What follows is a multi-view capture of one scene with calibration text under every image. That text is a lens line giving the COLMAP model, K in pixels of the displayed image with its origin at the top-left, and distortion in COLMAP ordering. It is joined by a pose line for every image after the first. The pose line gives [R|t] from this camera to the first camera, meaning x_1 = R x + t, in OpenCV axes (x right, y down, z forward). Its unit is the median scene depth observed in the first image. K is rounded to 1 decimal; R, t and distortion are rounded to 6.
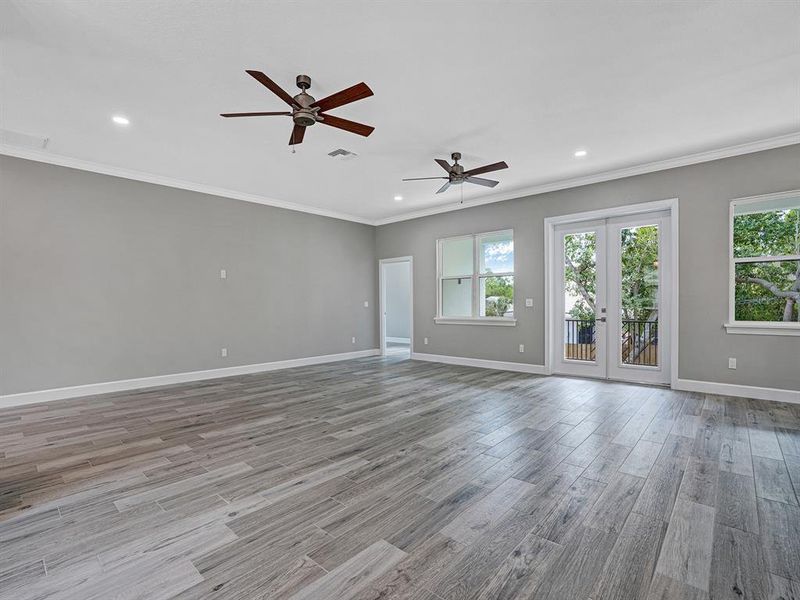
lens RADIAL K [[382.3, 0, 400.0], [0, 382.3, 300.0], [0, 0, 1]] dist [-0.068729, 0.029167]
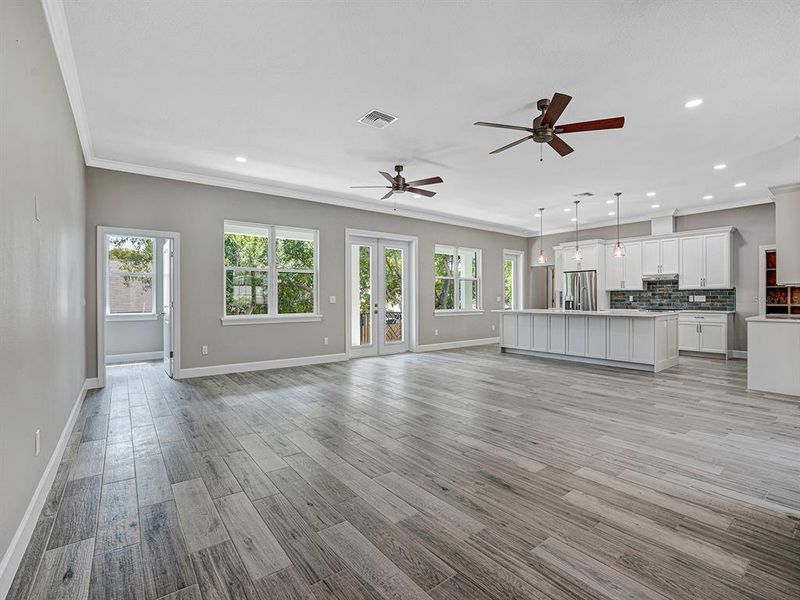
lens RADIAL K [[368.2, 0, 402.4], [0, 368.2, 299.3], [0, 0, 1]] dist [-0.056534, 0.024469]
pose [[0.172460, 0.006790, 0.984993, -1.021402], [-0.008537, 0.999949, -0.005398, 0.016324], [-0.984980, -0.007478, 0.172509, 0.894625]]
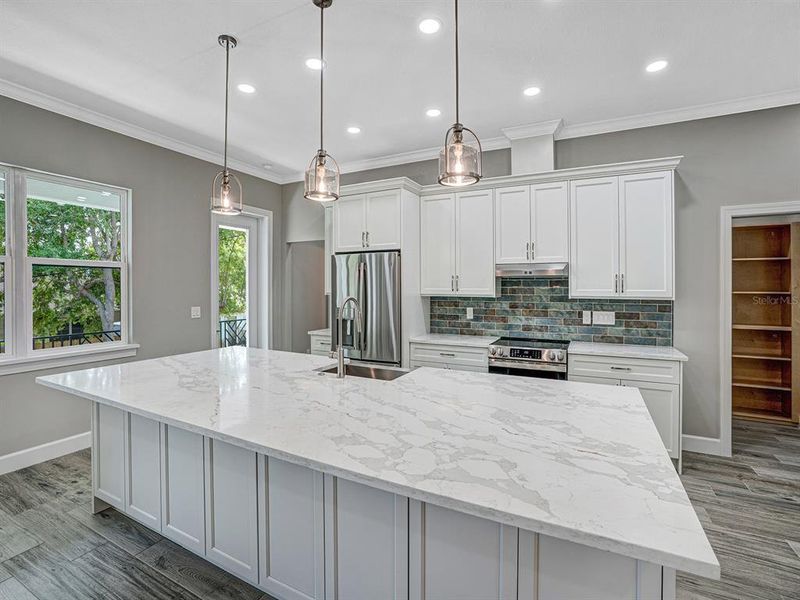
lens RADIAL K [[379.7, 0, 397.1], [0, 379.7, 286.5], [0, 0, 1]] dist [-0.049295, 0.016355]
pose [[-0.250782, 0.012490, 0.967963, 0.244211], [-0.008869, 0.999845, -0.015199, -0.062492], [-0.968003, -0.012397, -0.250633, 0.429615]]
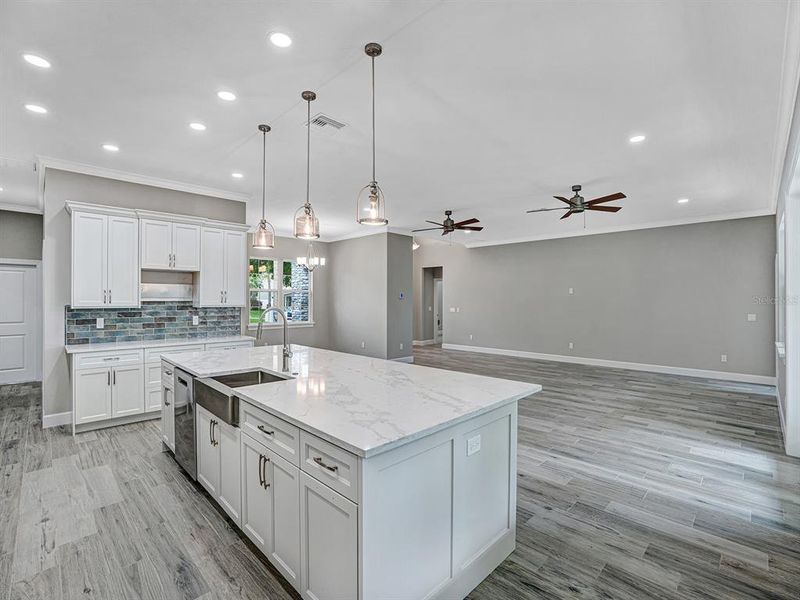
lens RADIAL K [[378.8, 0, 377.7], [0, 378.8, 296.8], [0, 0, 1]] dist [-0.034858, 0.026442]
pose [[-0.092951, -0.001823, -0.995669, 1.403900], [0.006781, 0.999974, -0.002464, -0.072529], [0.995648, -0.006981, -0.092936, 0.590581]]
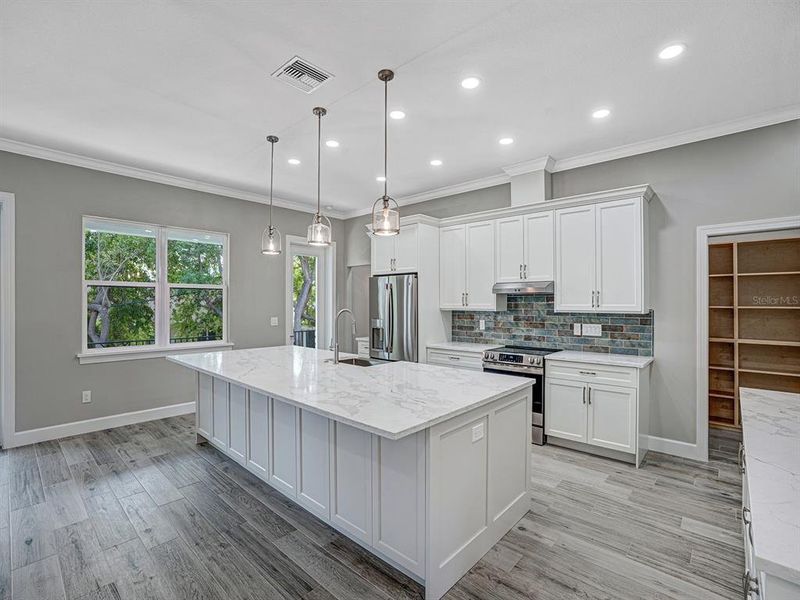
lens RADIAL K [[372.4, 0, 400.0], [0, 372.4, 300.0], [0, 0, 1]] dist [-0.037523, 0.000613]
pose [[0.001679, 0.017728, 0.999841, 0.018948], [-0.010566, 0.999787, -0.017709, -0.062242], [-0.999943, -0.010535, 0.001866, 0.249611]]
